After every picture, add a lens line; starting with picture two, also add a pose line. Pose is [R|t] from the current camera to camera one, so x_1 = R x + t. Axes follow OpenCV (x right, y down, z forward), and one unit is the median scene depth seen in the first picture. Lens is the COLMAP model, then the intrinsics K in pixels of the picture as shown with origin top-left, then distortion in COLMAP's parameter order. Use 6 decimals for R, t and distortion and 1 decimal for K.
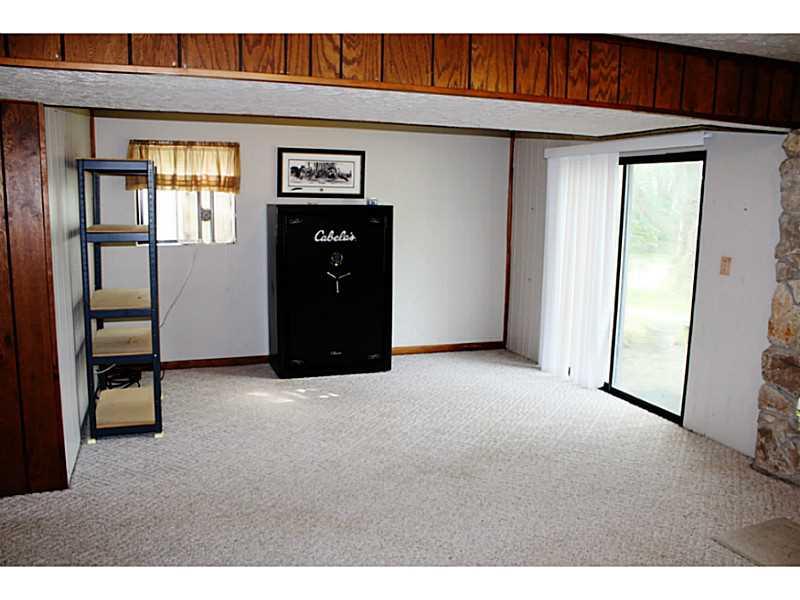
lens RADIAL K [[655.4, 0, 400.0], [0, 655.4, 300.0], [0, 0, 1]] dist [-0.157408, 0.122167]
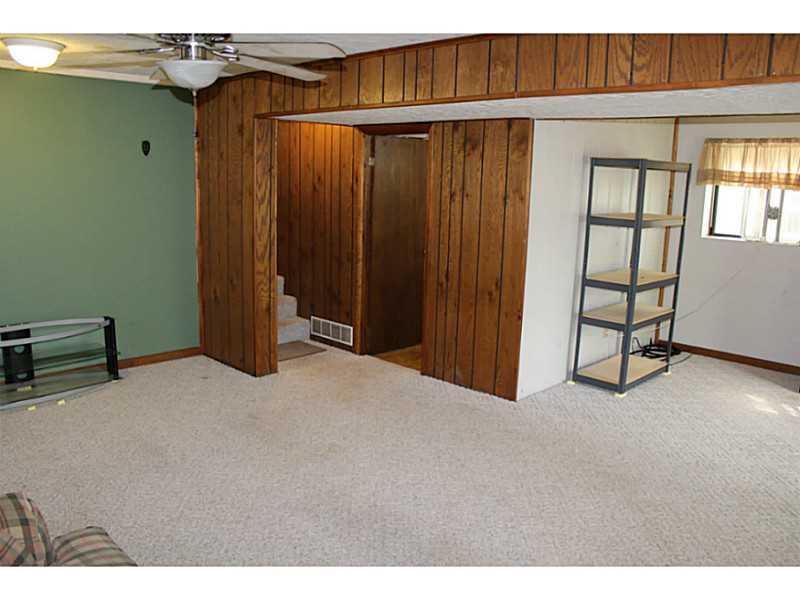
lens RADIAL K [[655.4, 0, 400.0], [0, 655.4, 300.0], [0, 0, 1]] dist [-0.157408, 0.122167]
pose [[0.418181, 0.164989, -0.893254, 0.383329], [-0.158445, 0.981540, 0.107119, -0.016274], [0.894438, 0.096737, 0.436603, 0.097705]]
